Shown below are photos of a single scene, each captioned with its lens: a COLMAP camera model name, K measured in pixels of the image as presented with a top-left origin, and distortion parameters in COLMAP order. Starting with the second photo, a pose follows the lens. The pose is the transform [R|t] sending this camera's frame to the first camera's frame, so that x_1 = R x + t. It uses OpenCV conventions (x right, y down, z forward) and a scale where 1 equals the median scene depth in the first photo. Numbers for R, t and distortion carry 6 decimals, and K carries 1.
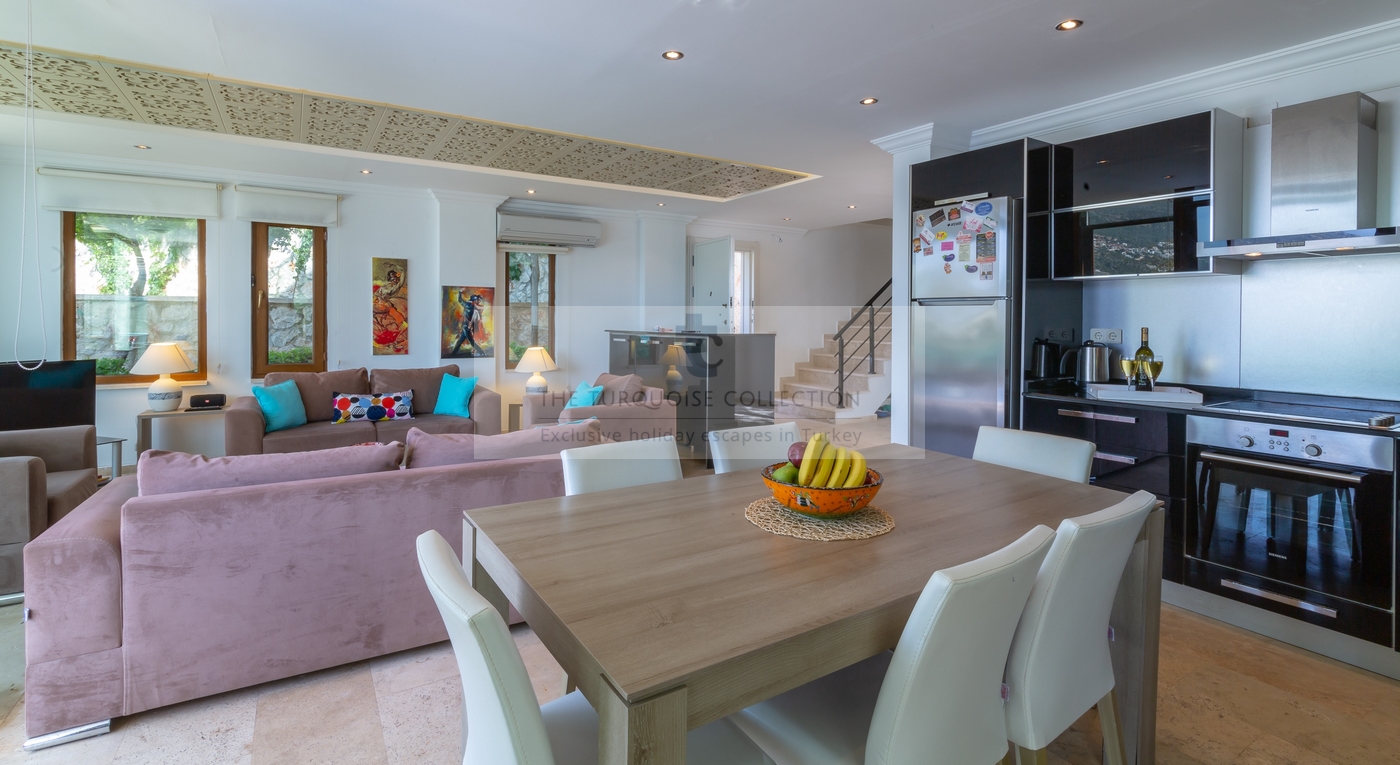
lens RADIAL K [[635.1, 0, 698.0], [0, 635.1, 321.6], [0, 0, 1]] dist [0.000456, 0.000061]
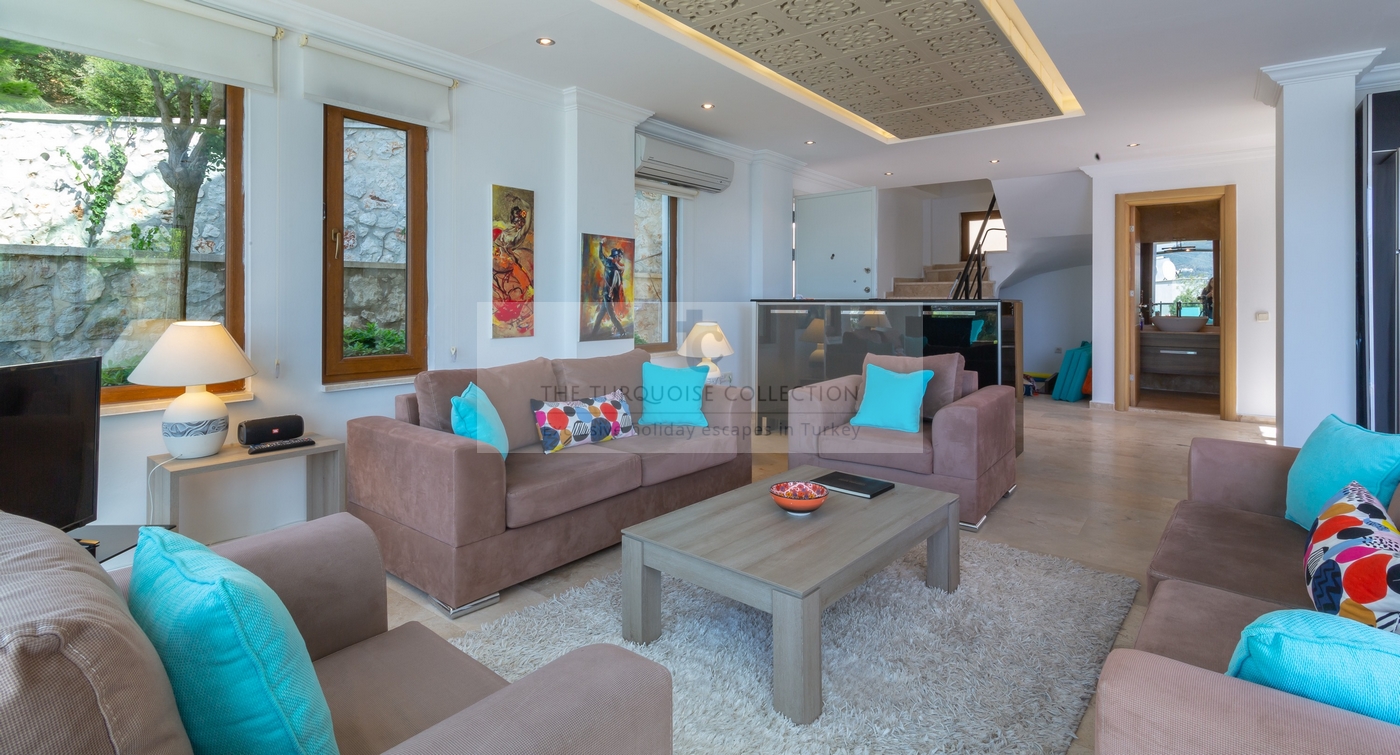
lens RADIAL K [[648.3, 0, 697.7], [0, 648.3, 298.7], [0, 0, 1]] dist [0.000358, -0.000120]
pose [[0.941317, -0.004682, 0.337493, -0.532264], [0.006509, 0.999970, -0.004279, 0.017025], [-0.337462, 0.006225, 0.941318, 0.319141]]
